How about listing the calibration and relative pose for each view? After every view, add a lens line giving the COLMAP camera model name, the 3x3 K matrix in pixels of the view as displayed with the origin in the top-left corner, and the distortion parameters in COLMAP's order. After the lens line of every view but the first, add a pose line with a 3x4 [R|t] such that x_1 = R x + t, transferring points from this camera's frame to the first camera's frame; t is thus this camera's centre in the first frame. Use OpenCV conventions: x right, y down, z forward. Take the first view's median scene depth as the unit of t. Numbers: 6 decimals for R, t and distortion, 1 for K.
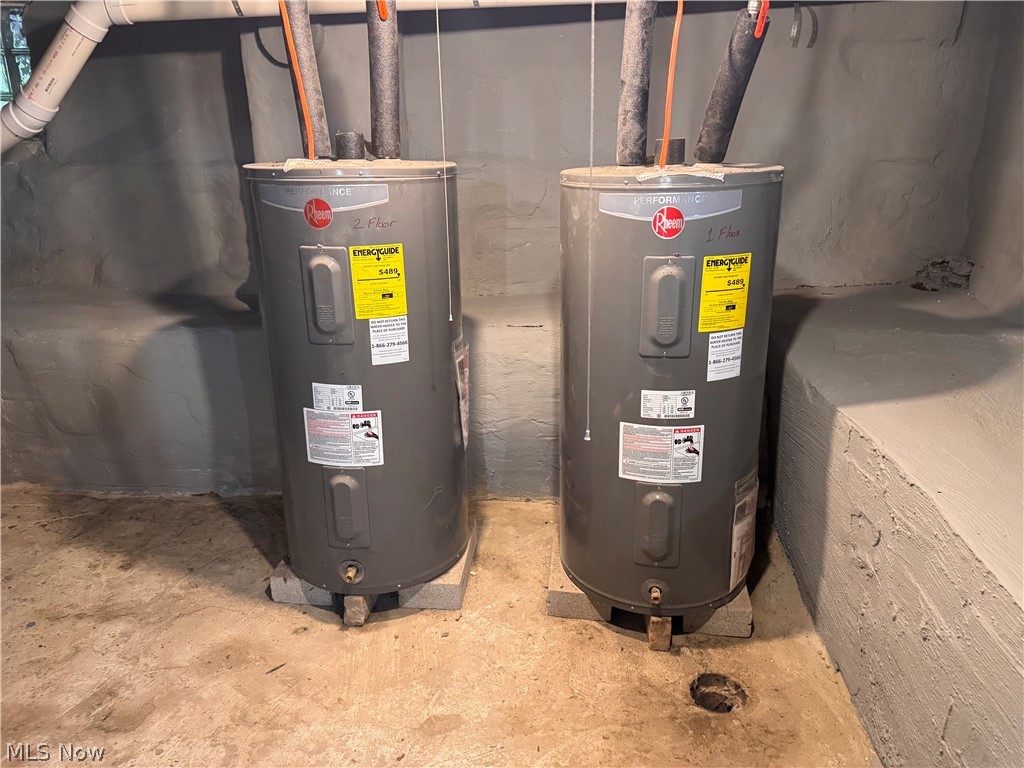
lens RADIAL K [[727.7, 0, 512.0], [0, 727.7, 374.2], [0, 0, 1]] dist [0.052167, -0.057351]
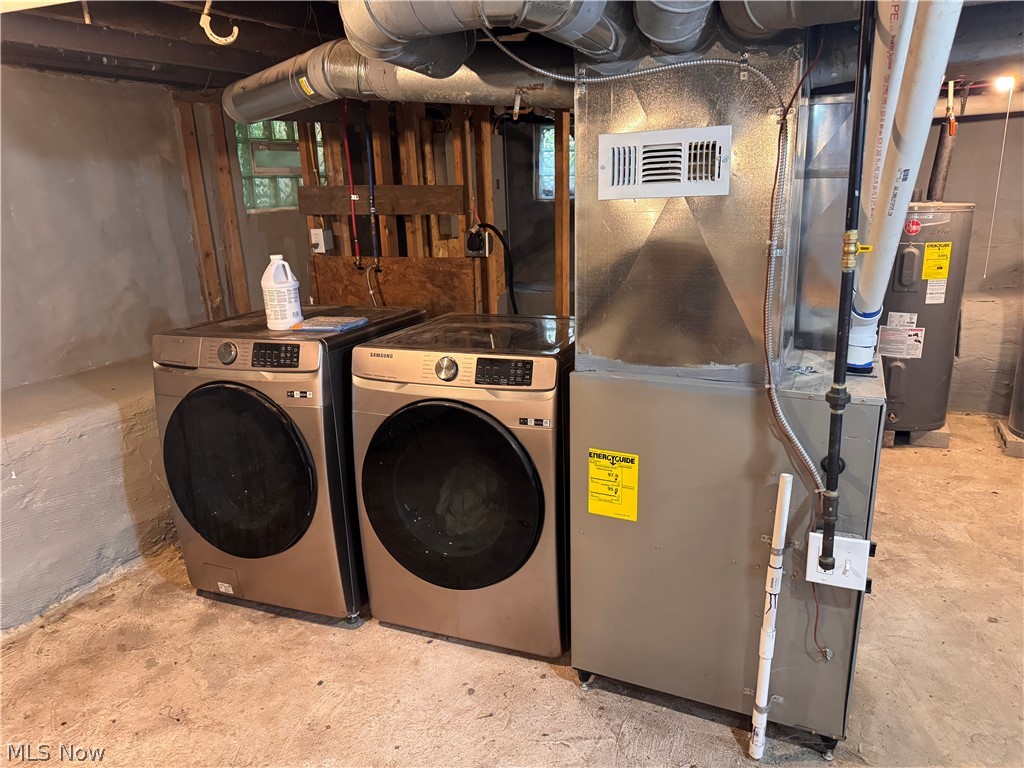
lens RADIAL K [[727.7, 0, 507.1], [0, 727.7, 391.5], [0, 0, 1]] dist [0.052167, -0.057351]
pose [[0.942140, 0.070442, -0.327734, -0.578322], [-0.088612, 0.995229, -0.040821, 0.399581], [0.323295, 0.067500, 0.943888, -1.215510]]
